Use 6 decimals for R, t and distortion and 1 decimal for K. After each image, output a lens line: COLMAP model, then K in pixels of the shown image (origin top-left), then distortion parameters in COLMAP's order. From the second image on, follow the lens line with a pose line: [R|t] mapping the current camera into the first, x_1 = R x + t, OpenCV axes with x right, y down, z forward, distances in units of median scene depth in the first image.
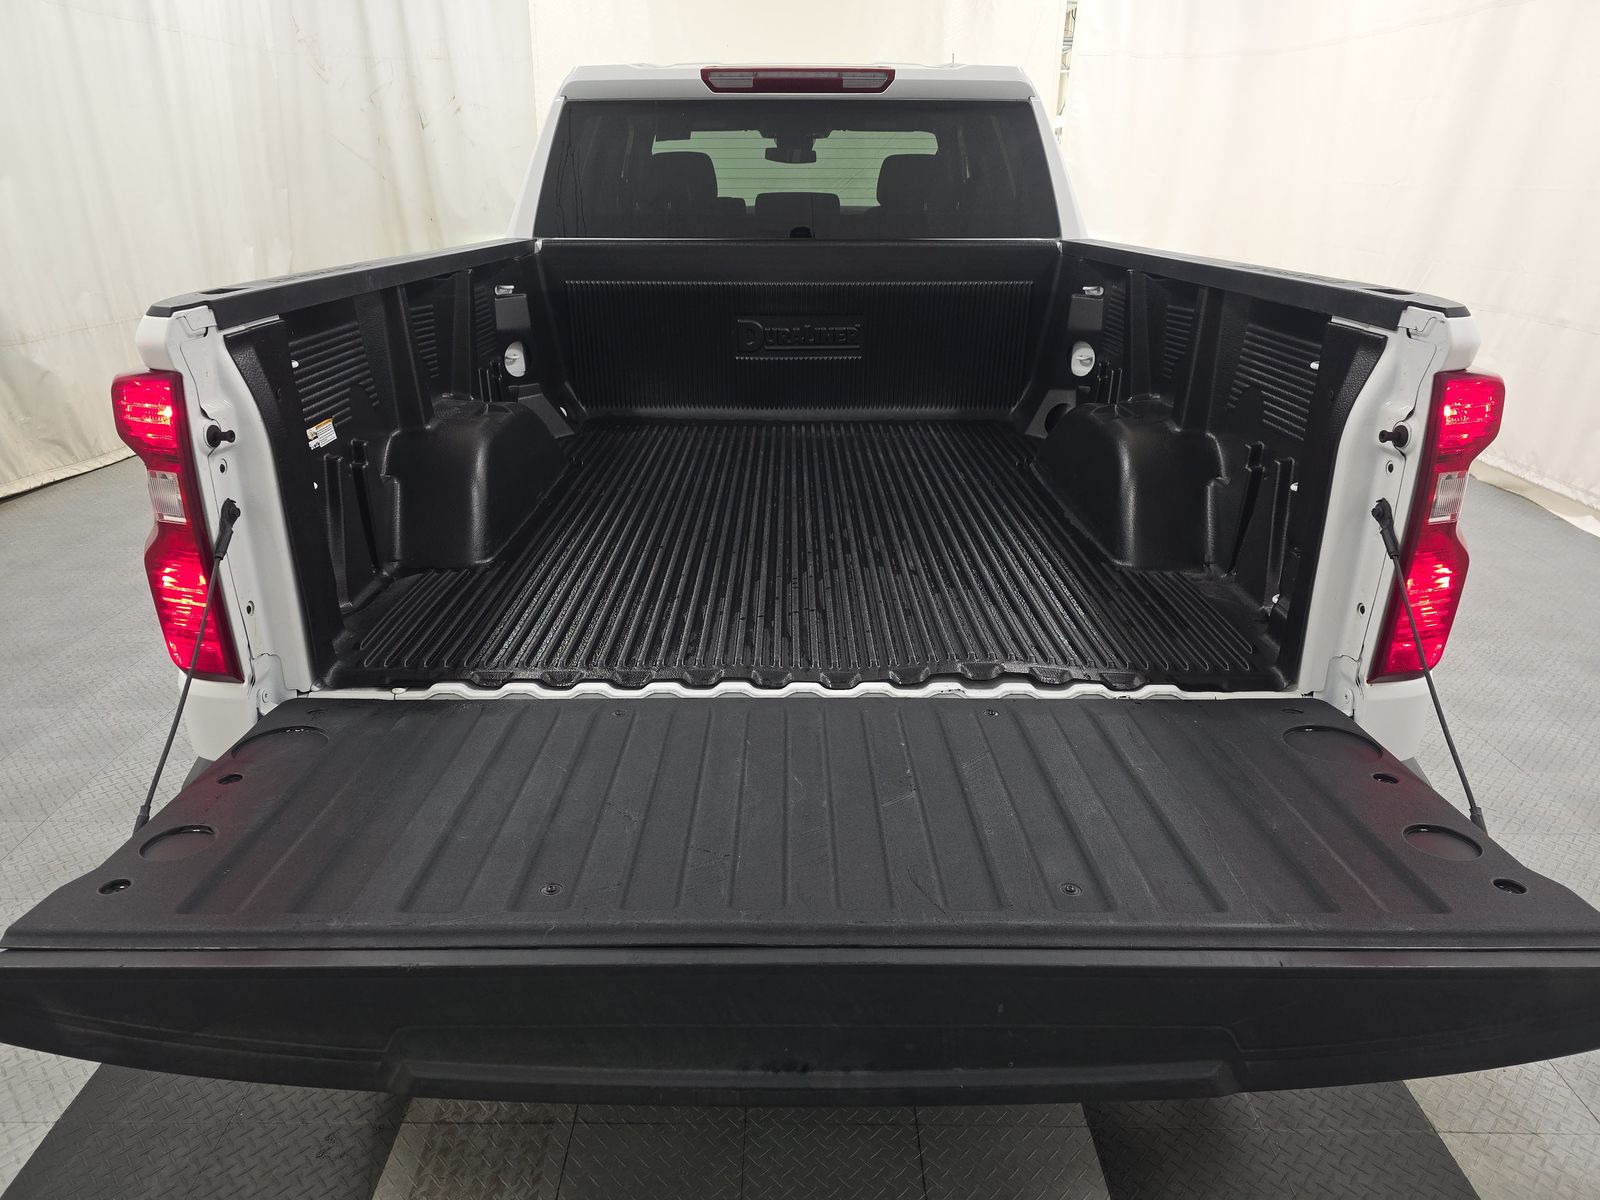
lens RADIAL K [[1088.1, 0, 794.2], [0, 1088.1, 600.1], [0, 0, 1]] dist [0.031010, 0.003177]
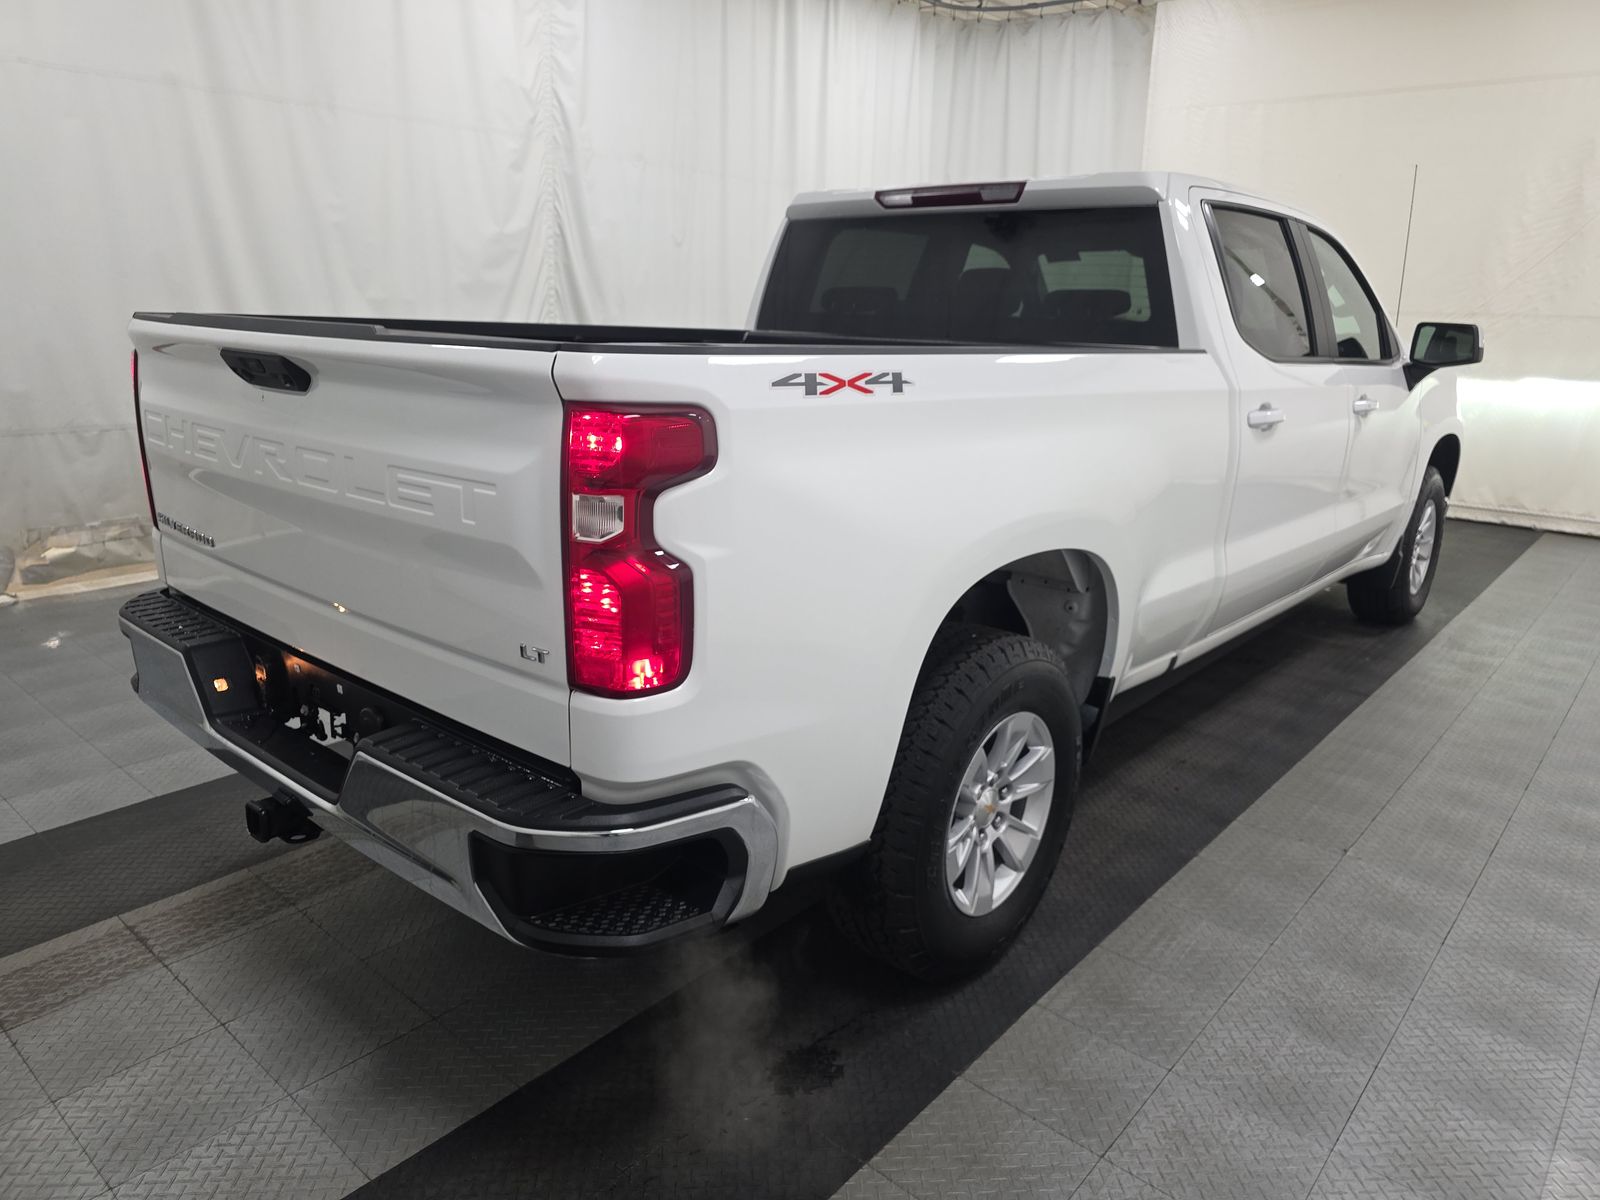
lens RADIAL K [[1076.5, 0, 800.3], [0, 1076.5, 602.7], [0, 0, 1]] dist [0.030166, -0.004536]
pose [[0.759187, 0.191283, -0.622130, 0.714683], [-0.260863, 0.965134, -0.021588, -0.022298], [0.596309, 0.178680, 0.782617, 0.154968]]
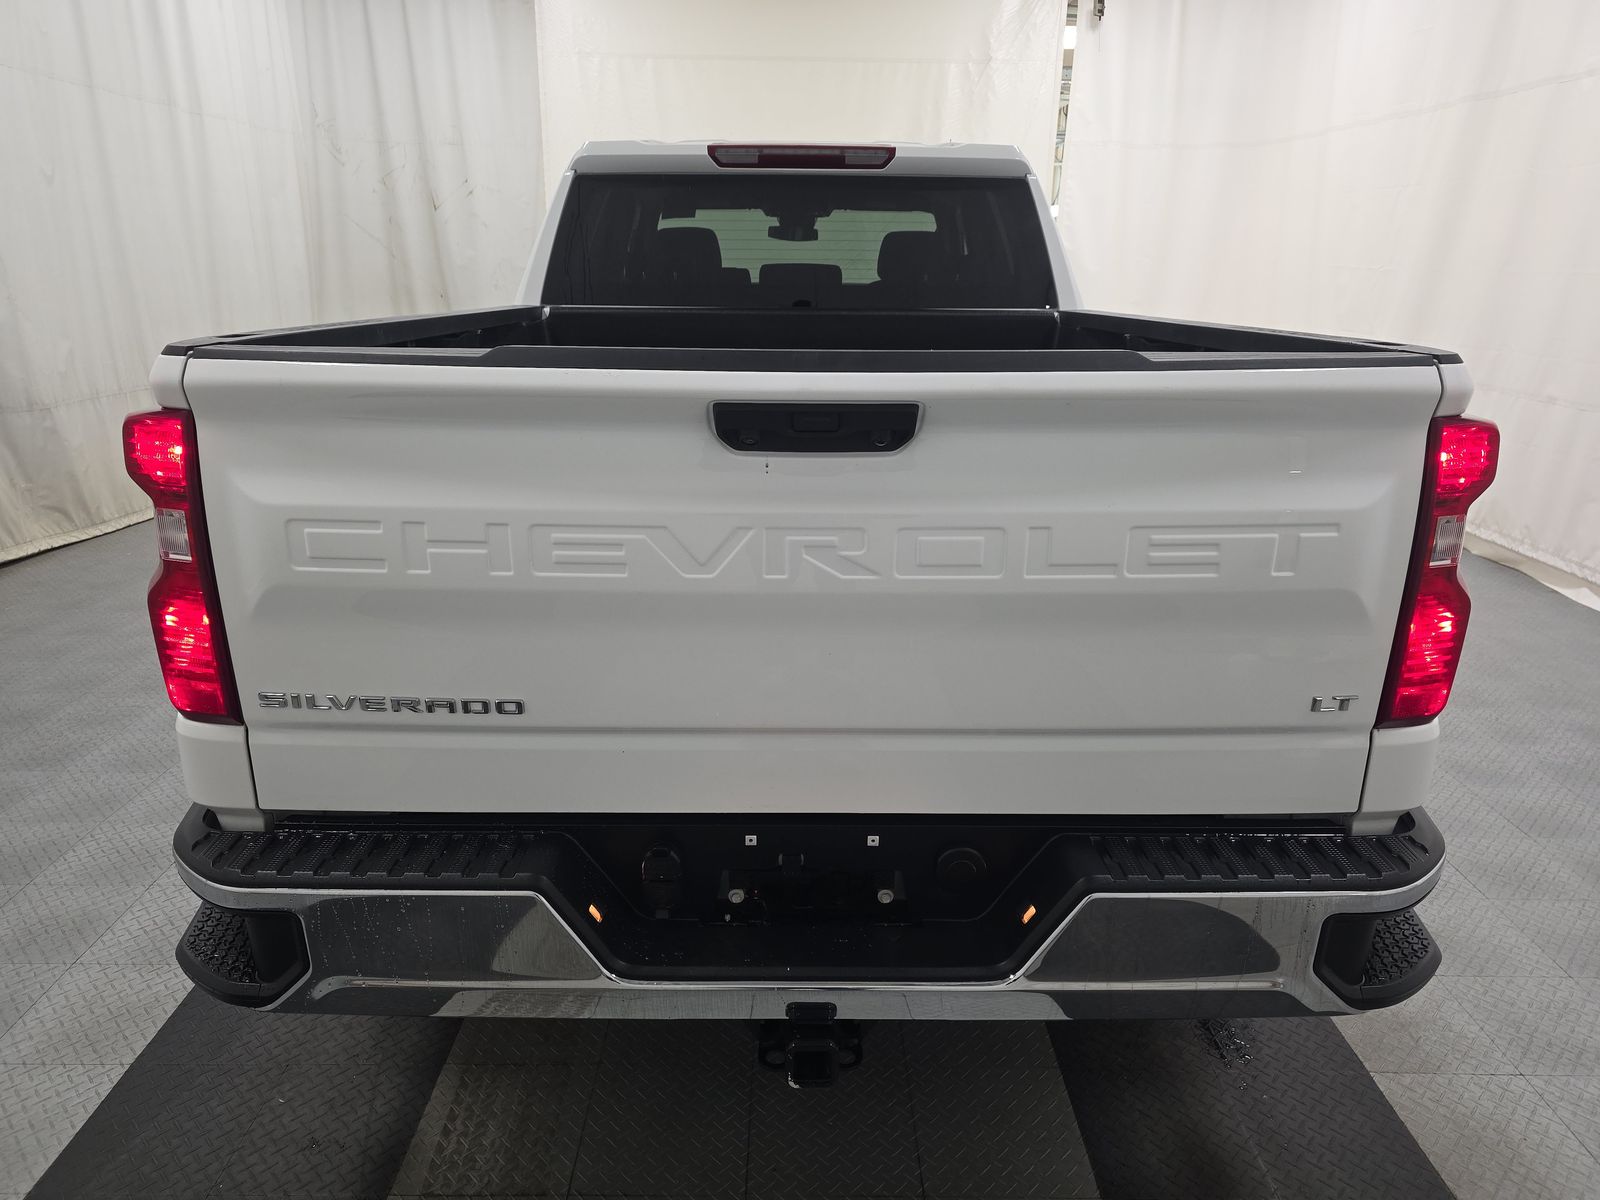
lens RADIAL K [[1089.1, 0, 803.4], [0, 1089.1, 607.3], [0, 0, 1]] dist [0.040723, -0.009480]
pose [[0.999949, 0.003553, 0.009429, -0.003504], [-0.002928, 0.997847, -0.065517, 0.017799], [-0.009641, 0.065486, 0.997807, -0.000500]]
